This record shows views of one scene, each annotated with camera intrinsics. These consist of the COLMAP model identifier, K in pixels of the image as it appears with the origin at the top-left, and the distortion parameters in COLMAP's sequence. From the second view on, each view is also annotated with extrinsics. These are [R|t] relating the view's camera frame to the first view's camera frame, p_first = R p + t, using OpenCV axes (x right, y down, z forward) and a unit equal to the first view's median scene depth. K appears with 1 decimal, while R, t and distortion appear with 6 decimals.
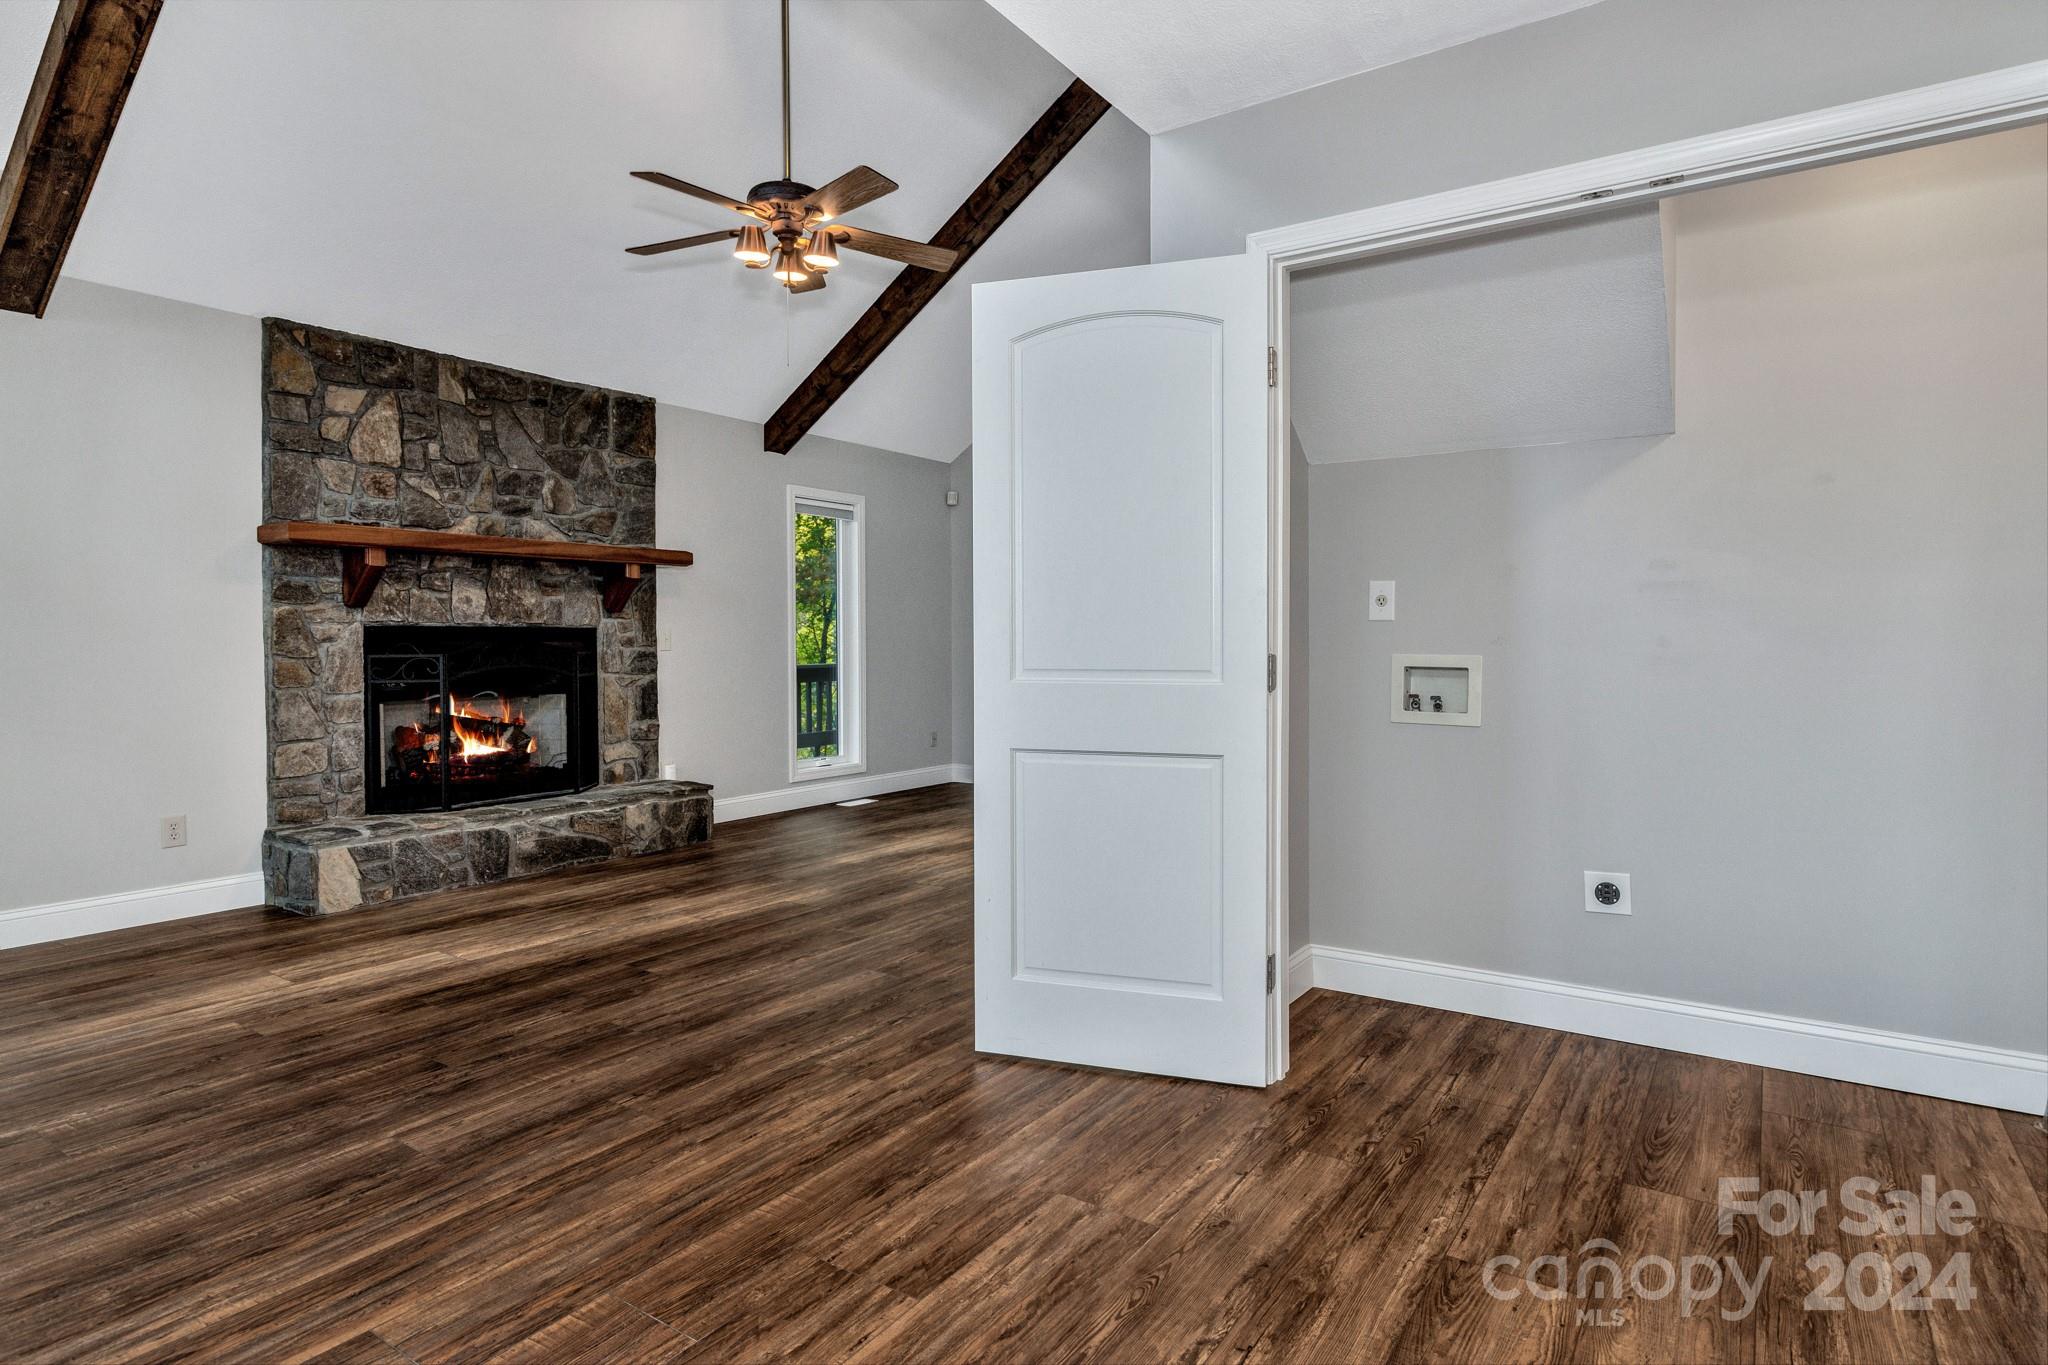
lens RADIAL K [[1101.7, 0, 1022.9], [0, 1101.7, 674.5], [0, 0, 1]] dist [0.002203, 0.000517]
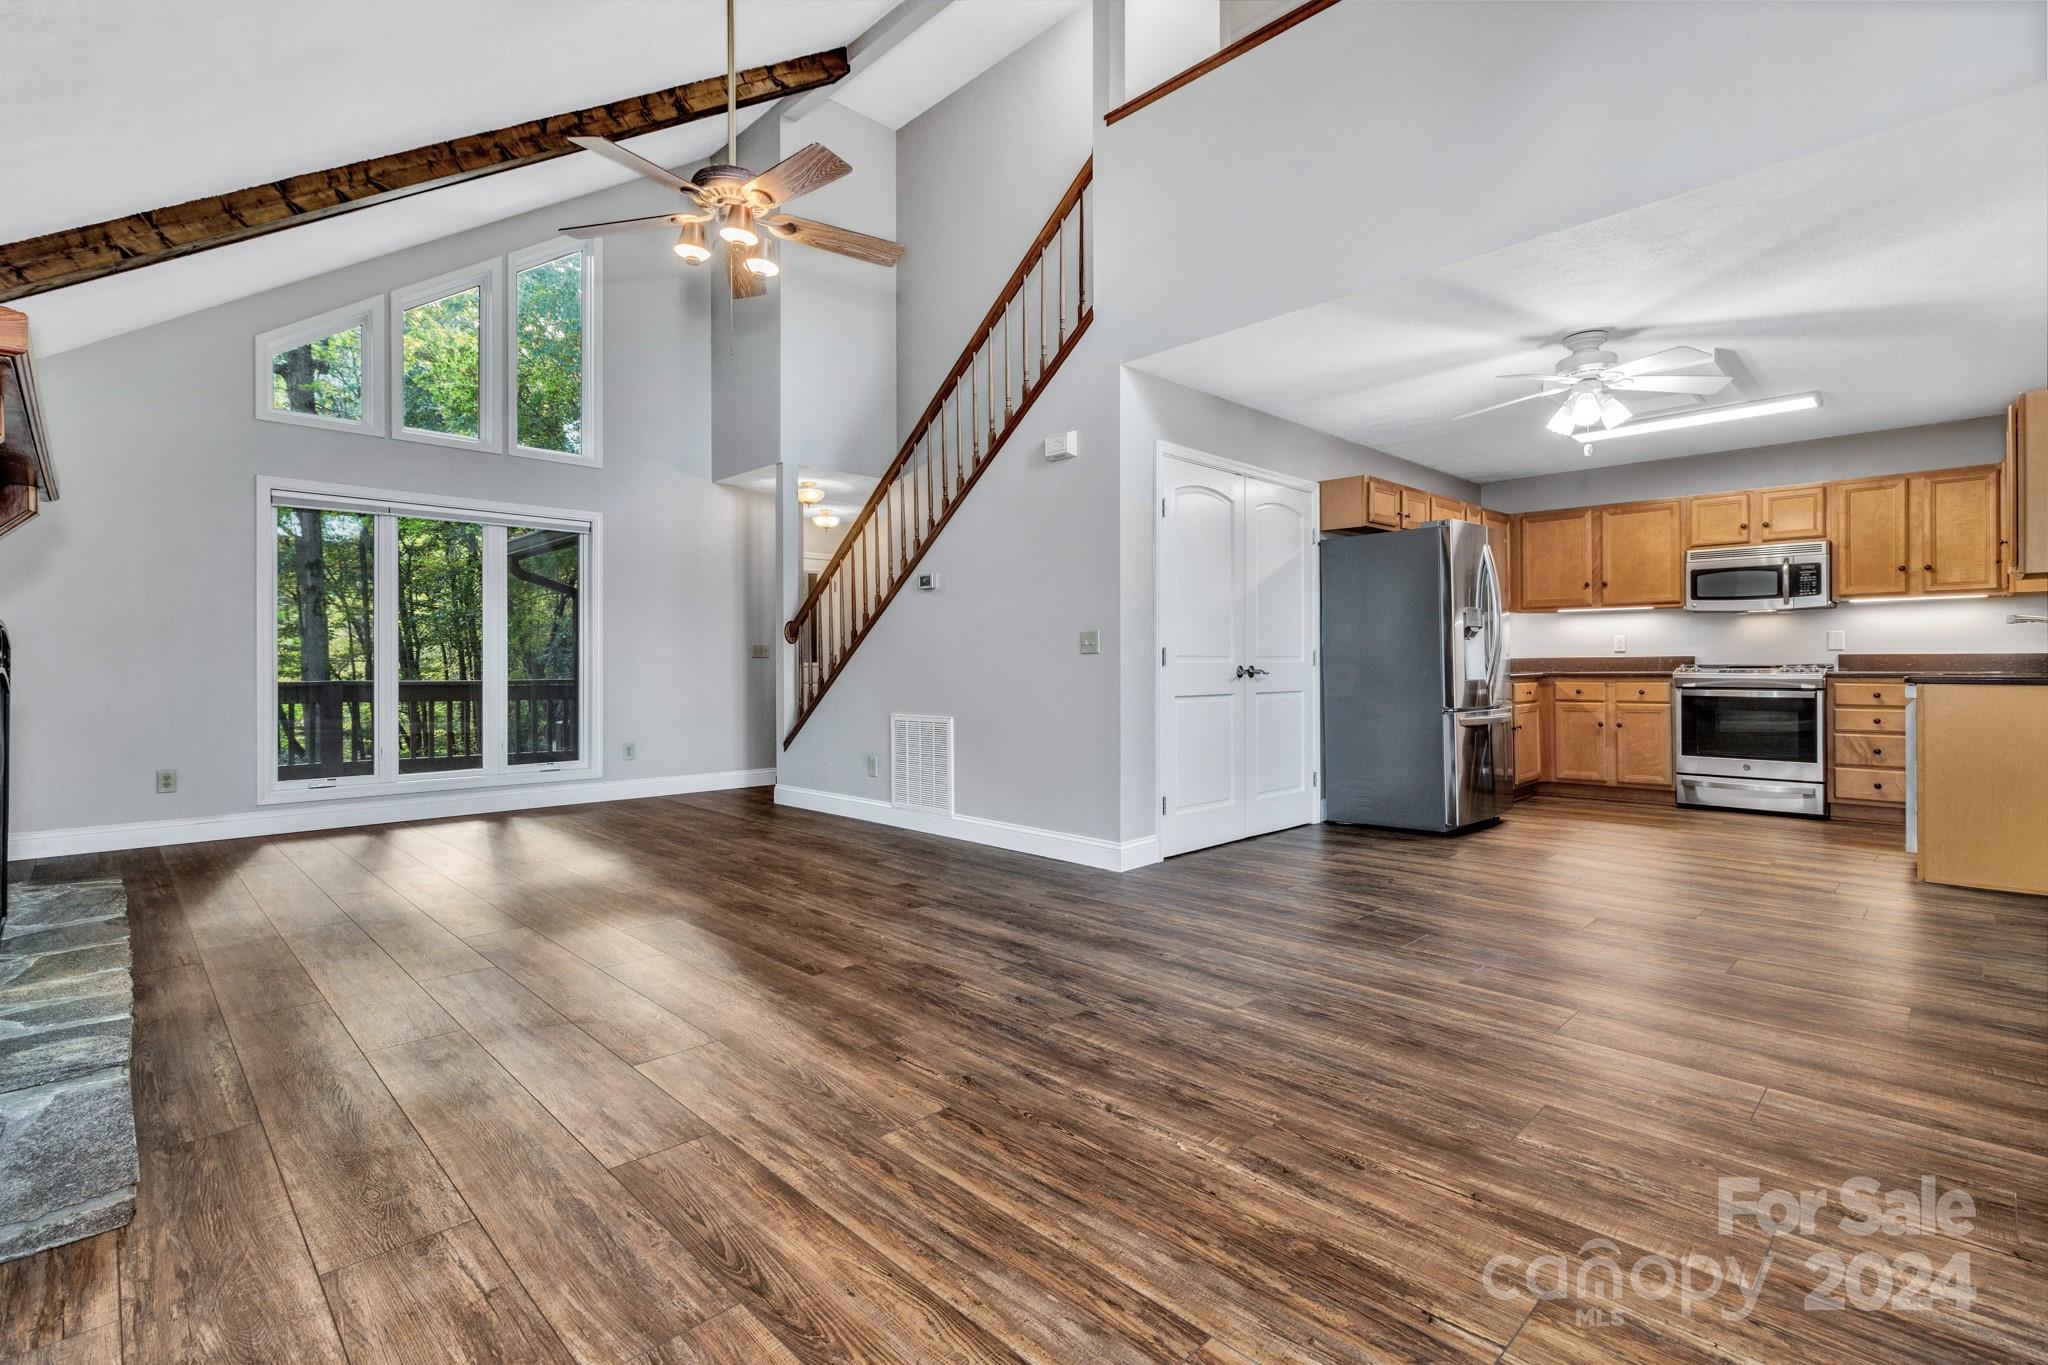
lens RADIAL K [[949.7, 0, 1024.2], [0, 949.7, 673.2], [0, 0, 1]] dist [0.000050, 0.000025]
pose [[0.188464, -0.008576, 0.982043, -1.473743], [0.035939, 0.999352, 0.001830, 0.018491], [-0.981422, 0.034949, 0.188650, 0.885371]]
